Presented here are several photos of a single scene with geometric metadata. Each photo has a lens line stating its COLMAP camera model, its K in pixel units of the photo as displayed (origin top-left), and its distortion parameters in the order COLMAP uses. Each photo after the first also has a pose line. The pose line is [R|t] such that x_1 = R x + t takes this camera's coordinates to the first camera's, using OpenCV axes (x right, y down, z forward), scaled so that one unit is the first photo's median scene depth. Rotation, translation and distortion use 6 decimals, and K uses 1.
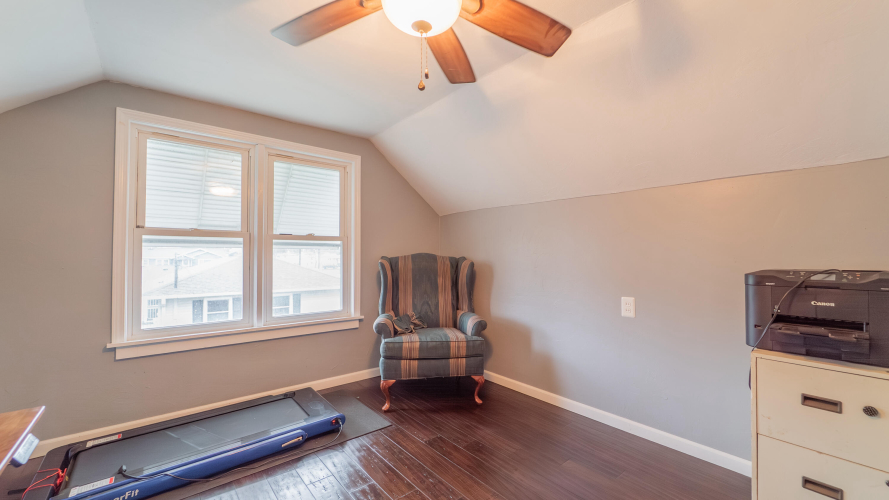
lens RADIAL K [[349.9, 0, 450.2], [0, 349.9, 250.0], [0, 0, 1]] dist [-0.010121, -0.000160]
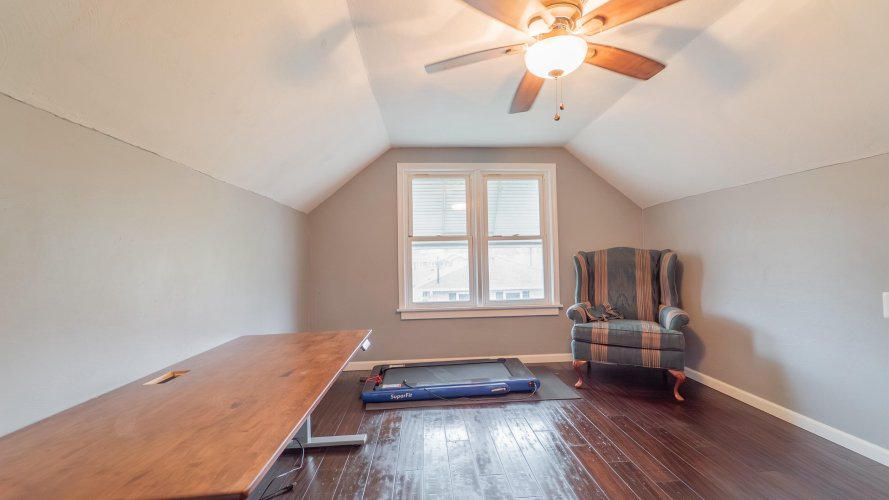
lens RADIAL K [[349.9, 0, 450.2], [0, 349.9, 250.0], [0, 0, 1]] dist [-0.010121, -0.000160]
pose [[0.803682, -0.034800, -0.594040, 0.161118], [0.033519, 0.999351, -0.013197, 0.018161], [0.594114, -0.009305, 0.804327, -0.142142]]
